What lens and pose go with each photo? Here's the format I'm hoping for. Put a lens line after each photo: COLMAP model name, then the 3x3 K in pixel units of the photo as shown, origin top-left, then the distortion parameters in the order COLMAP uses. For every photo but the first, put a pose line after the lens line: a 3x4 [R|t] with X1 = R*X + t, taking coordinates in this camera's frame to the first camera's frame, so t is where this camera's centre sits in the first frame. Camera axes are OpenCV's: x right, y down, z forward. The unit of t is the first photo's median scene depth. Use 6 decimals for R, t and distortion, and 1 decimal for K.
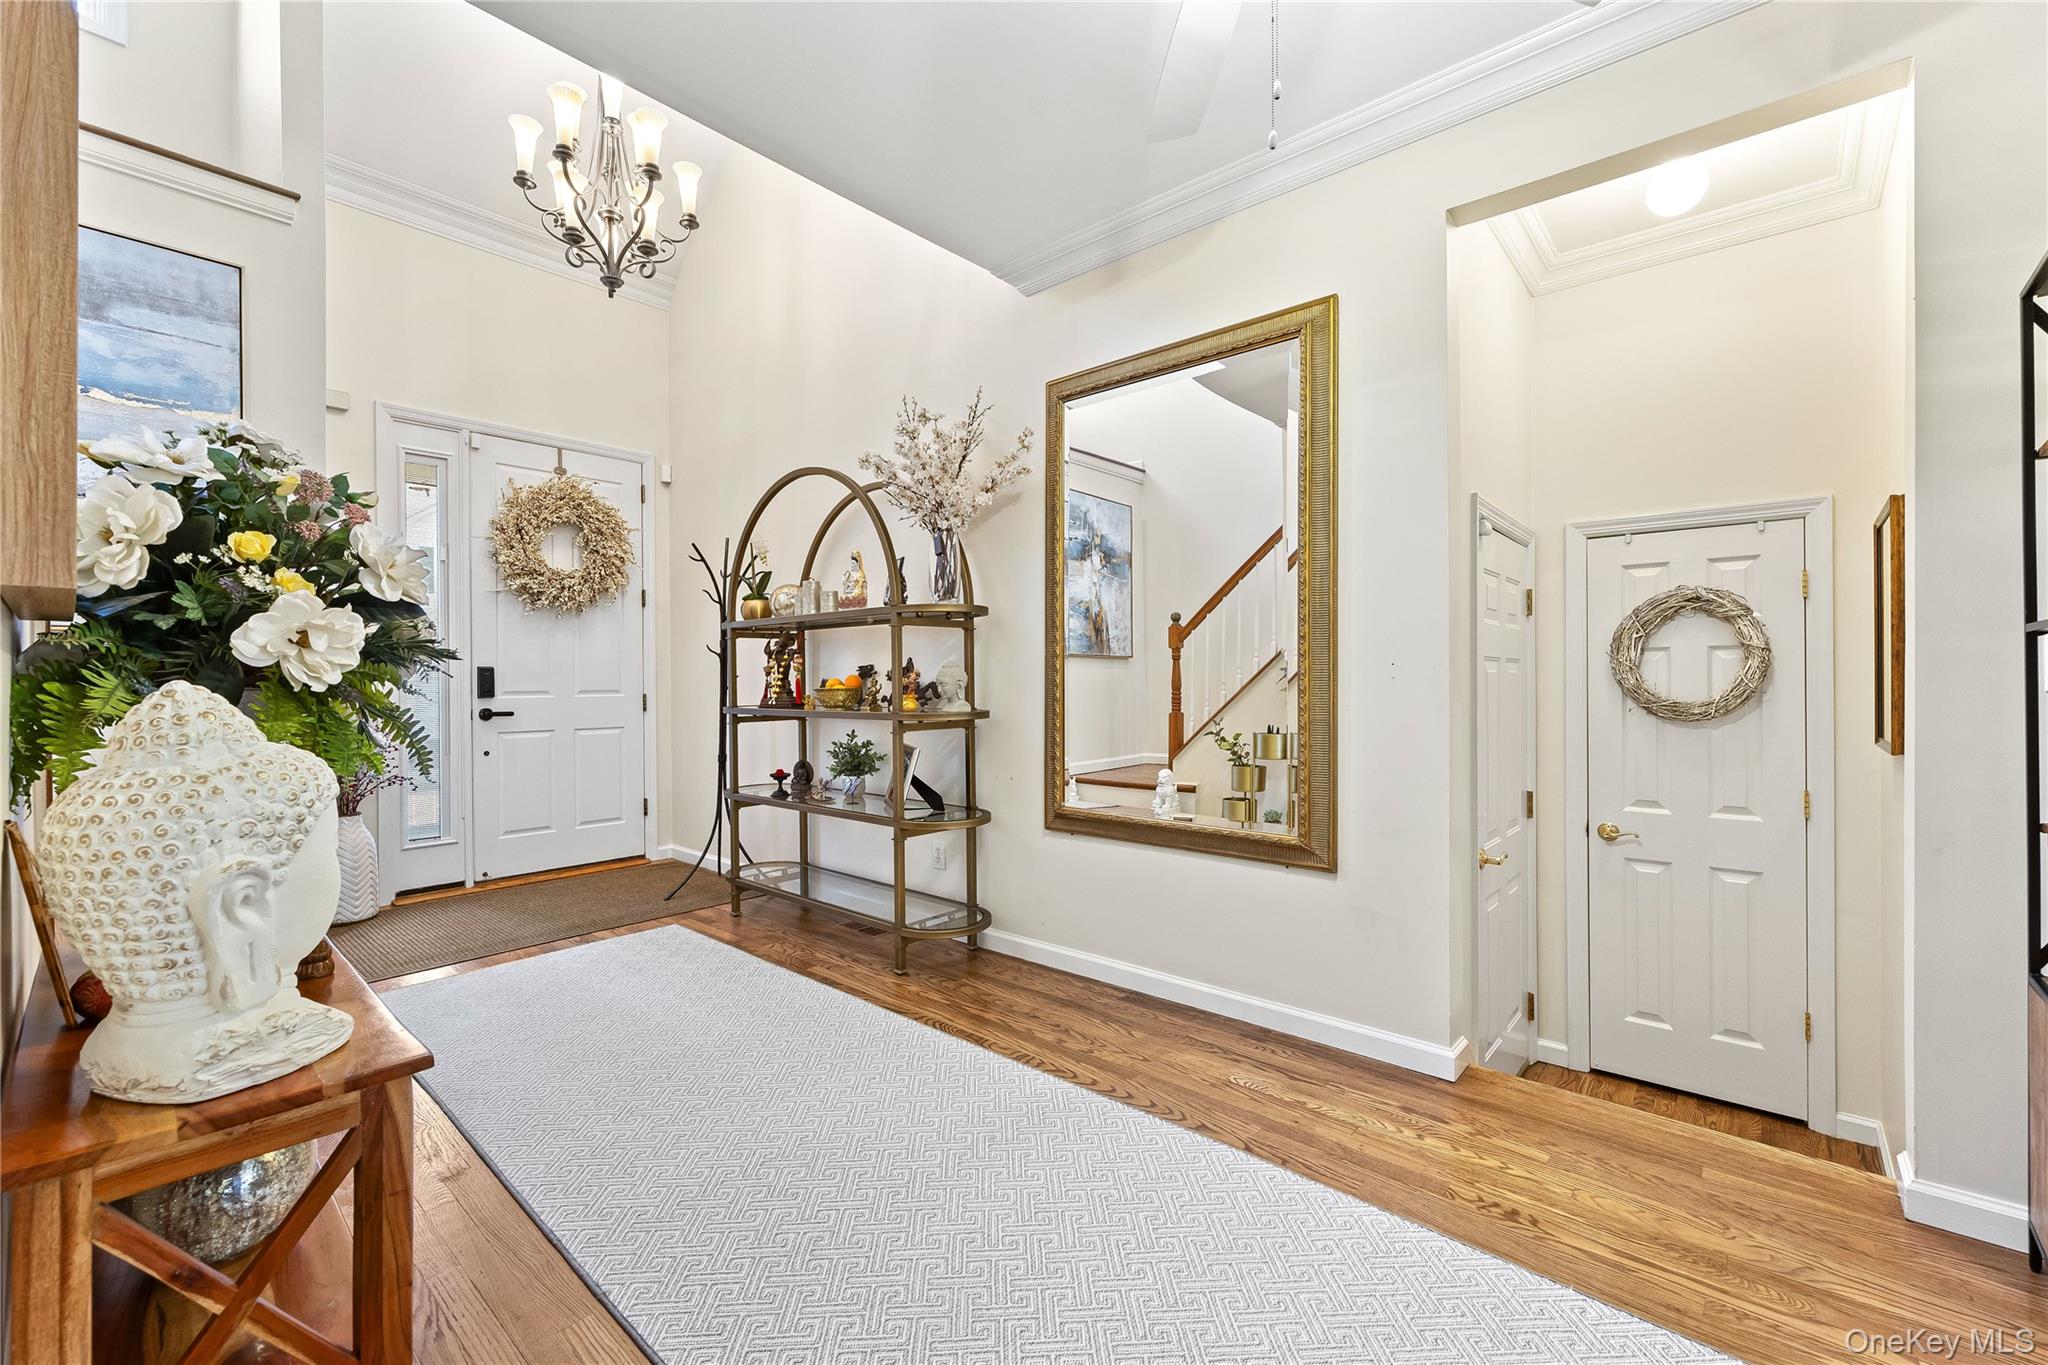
lens RADIAL K [[832.7, 0, 994.8], [0, 832.7, 680.2], [0, 0, 1]] dist [-0.003919, 0.000494]
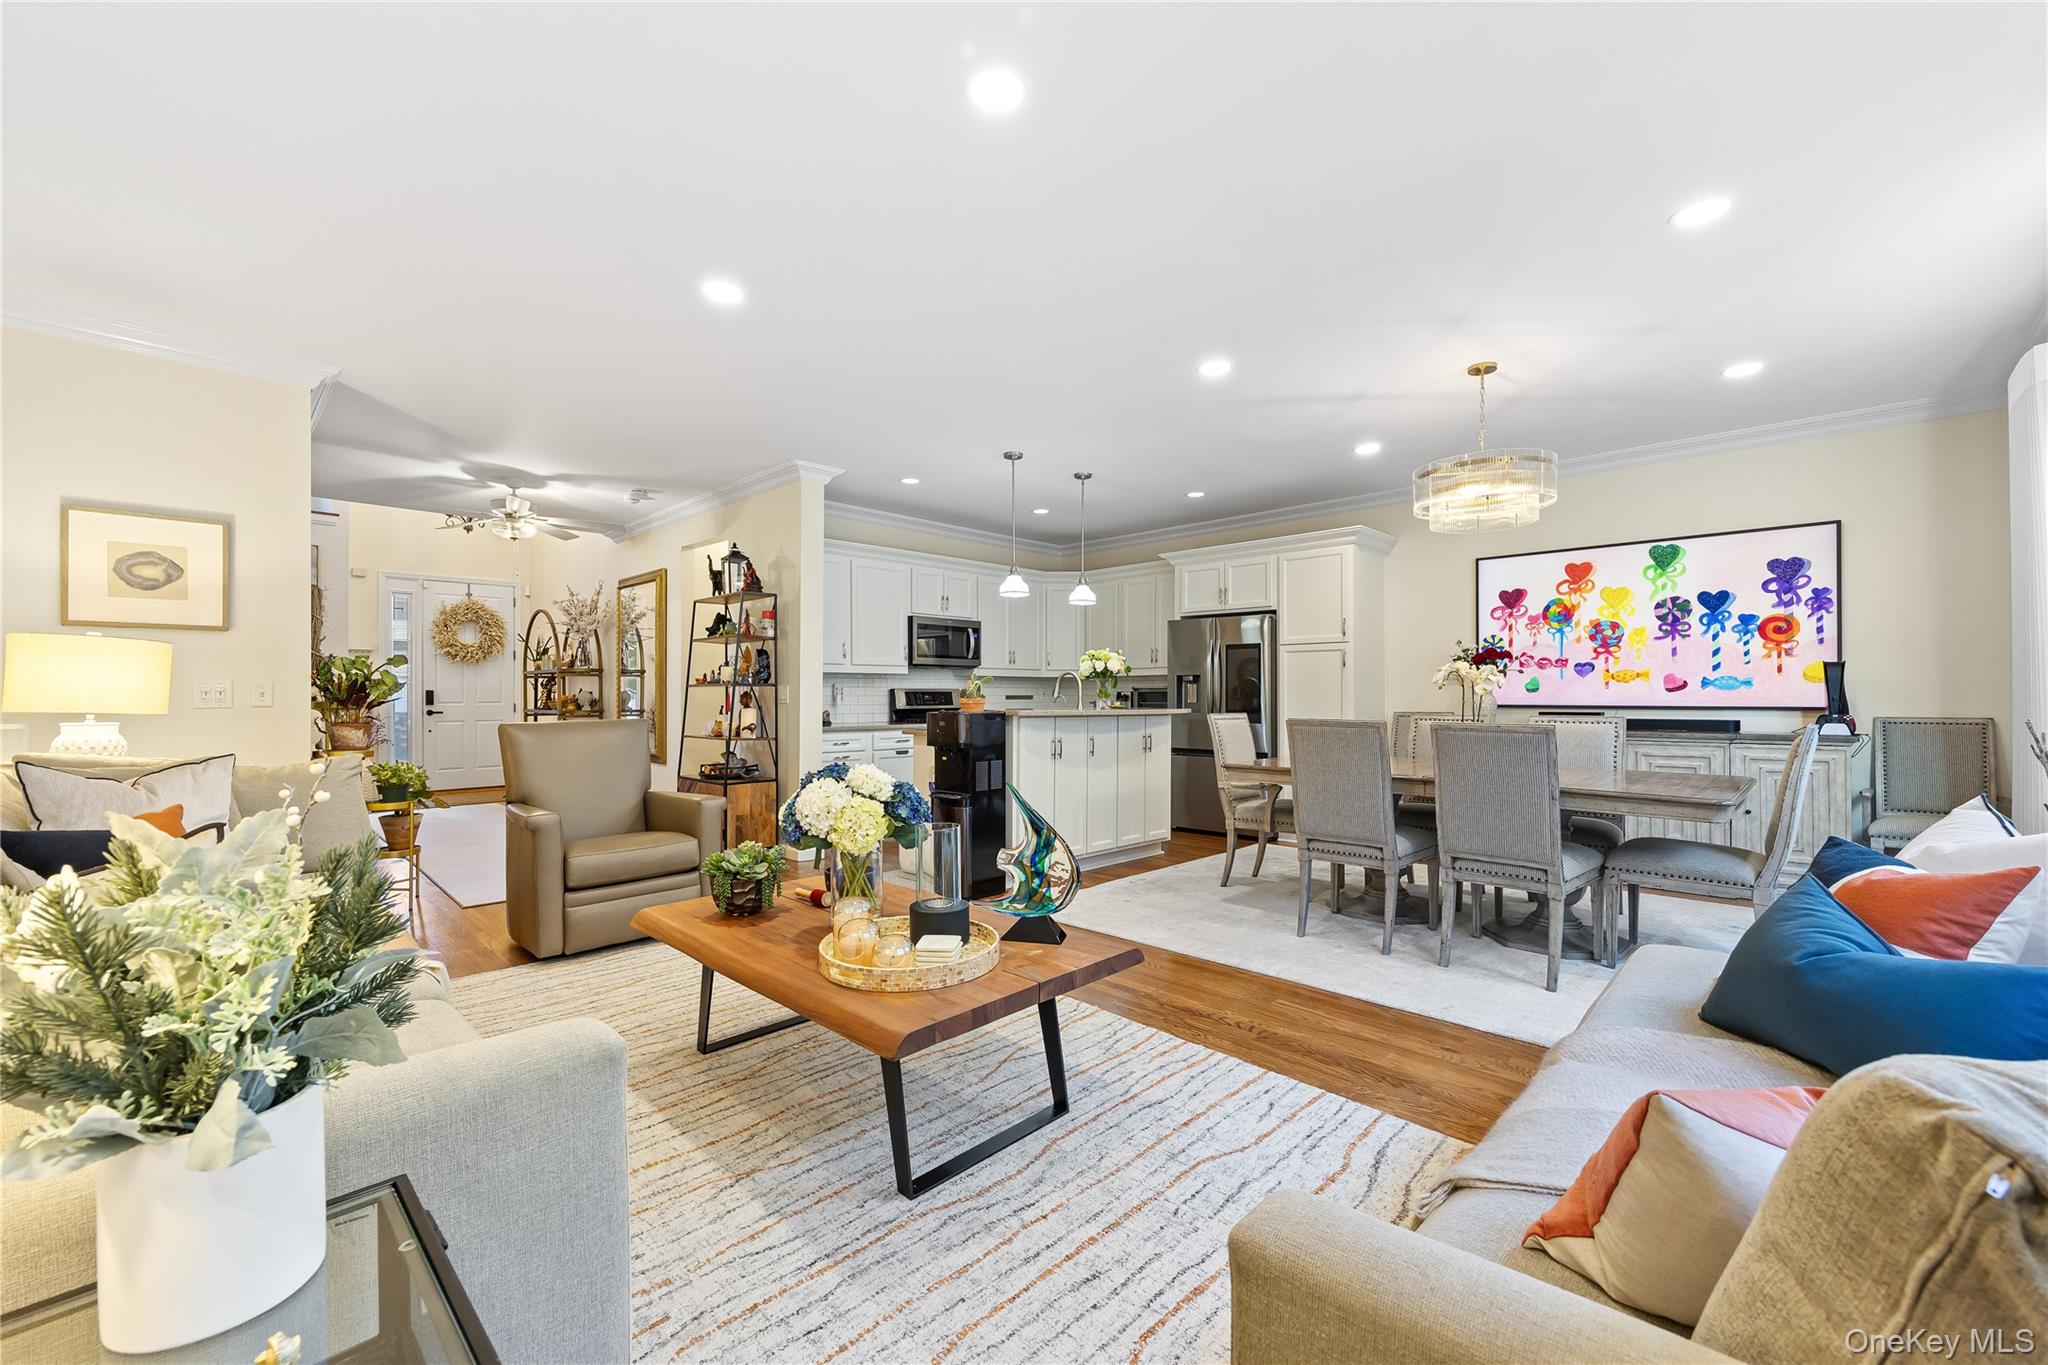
lens RADIAL K [[832.7, 0, 1032.1], [0, 832.7, 691.3], [0, 0, 1]] dist [-0.003919, 0.000494]
pose [[0.999675, -0.001666, -0.025429, 0.976533], [0.001542, 0.999987, -0.004918, -0.000293], [0.025437, 0.004878, 0.999665, -1.078201]]
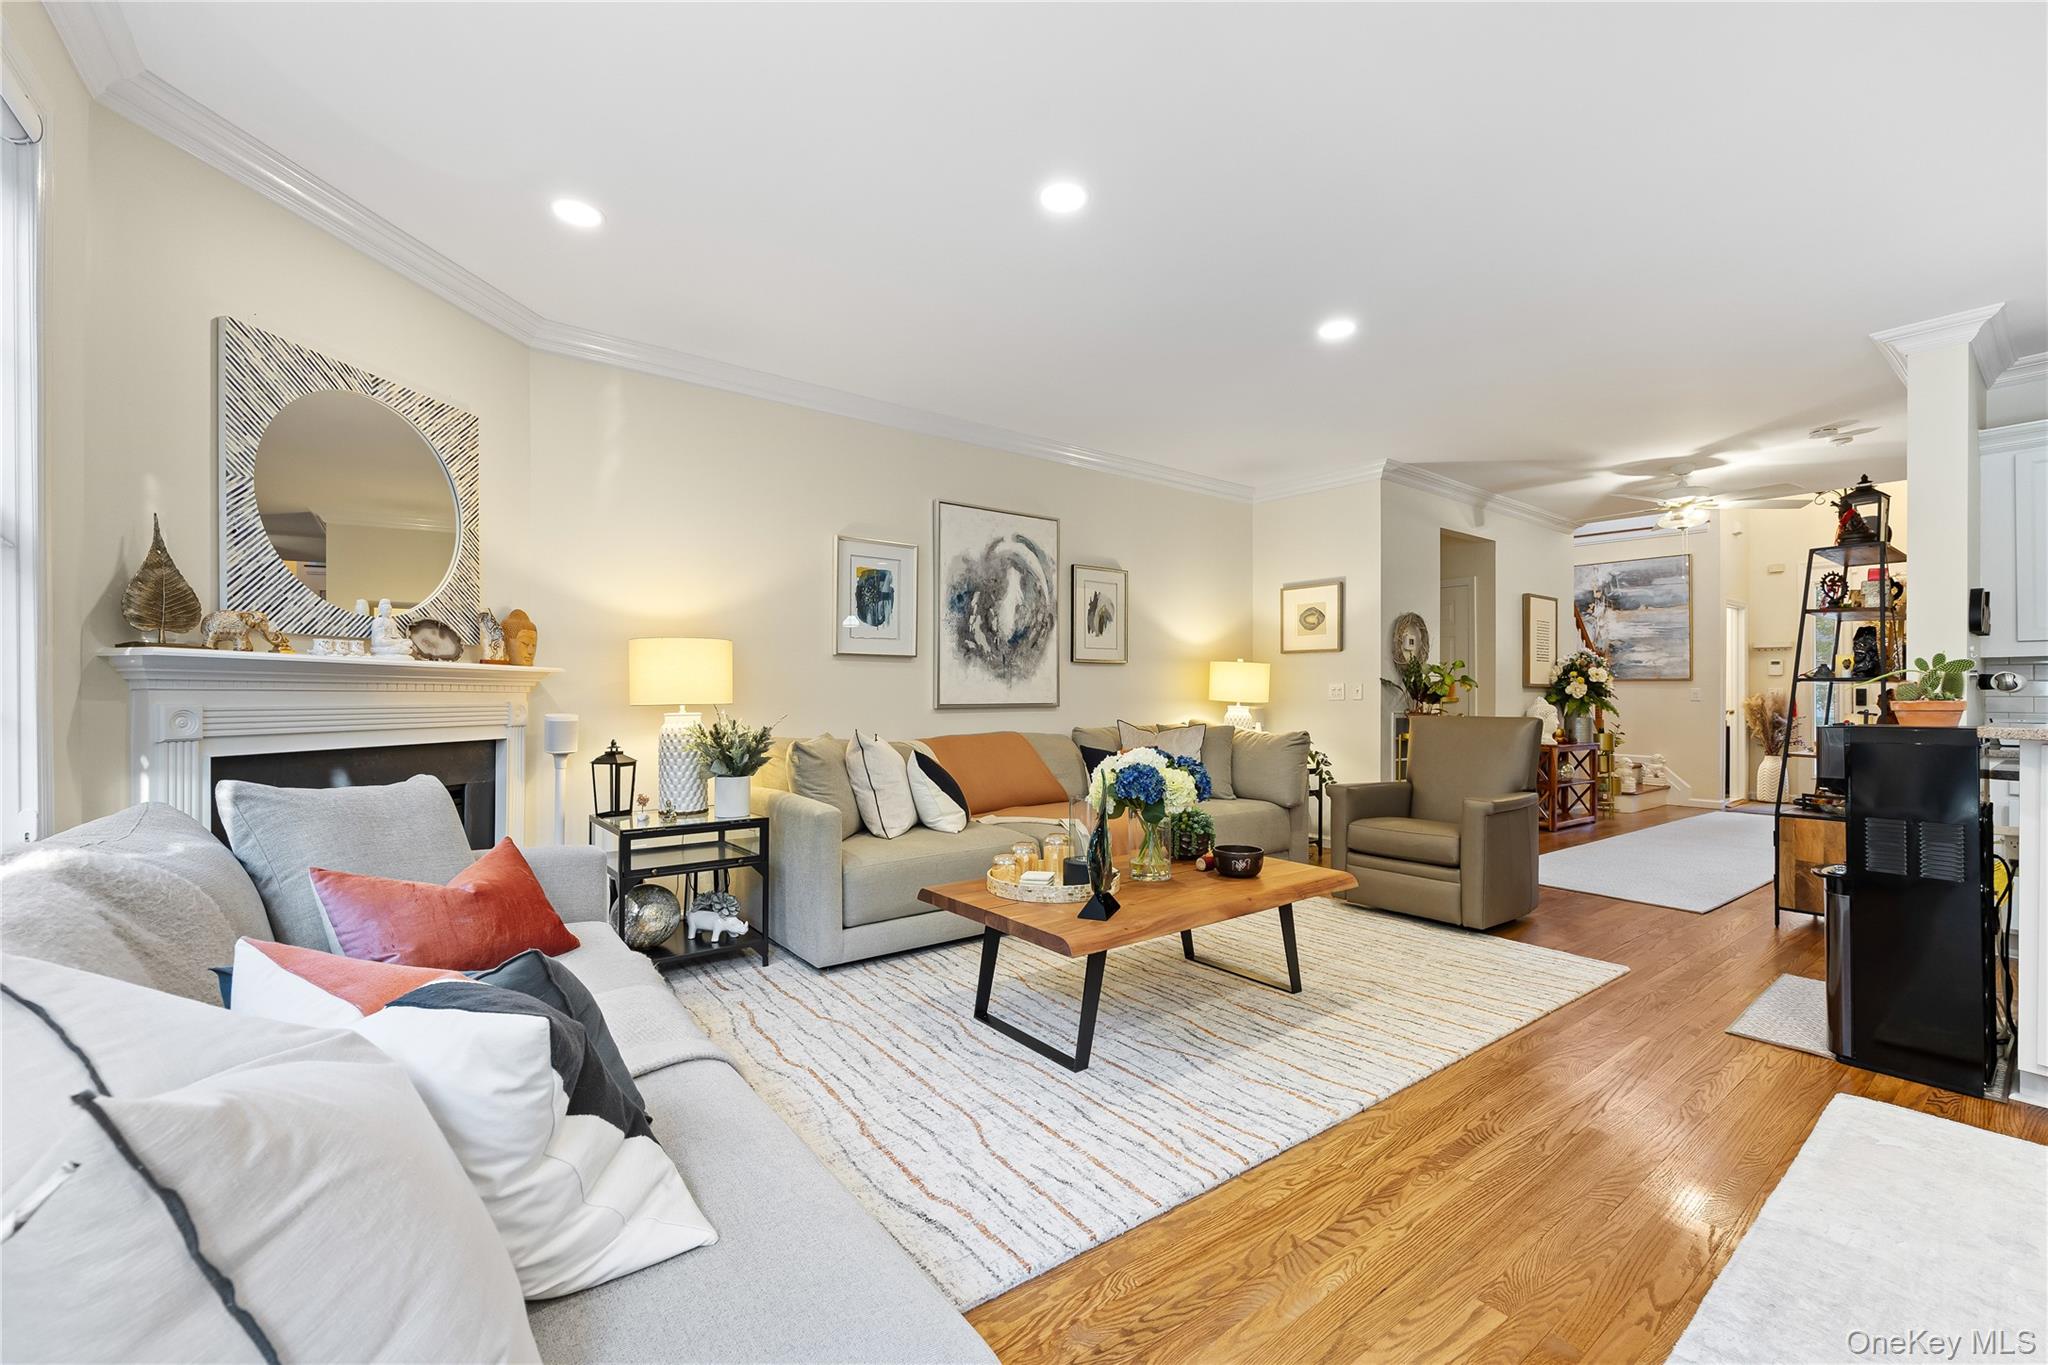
lens RADIAL K [[832.7, 0, 1030.3], [0, 832.7, 685.2], [0, 0, 1]] dist [-0.003919, 0.000494]
pose [[-0.170779, -0.007090, -0.985284, 1.533910], [-0.005682, 0.999965, -0.006211, -0.001608], [0.985293, 0.004538, -0.170813, -0.512058]]
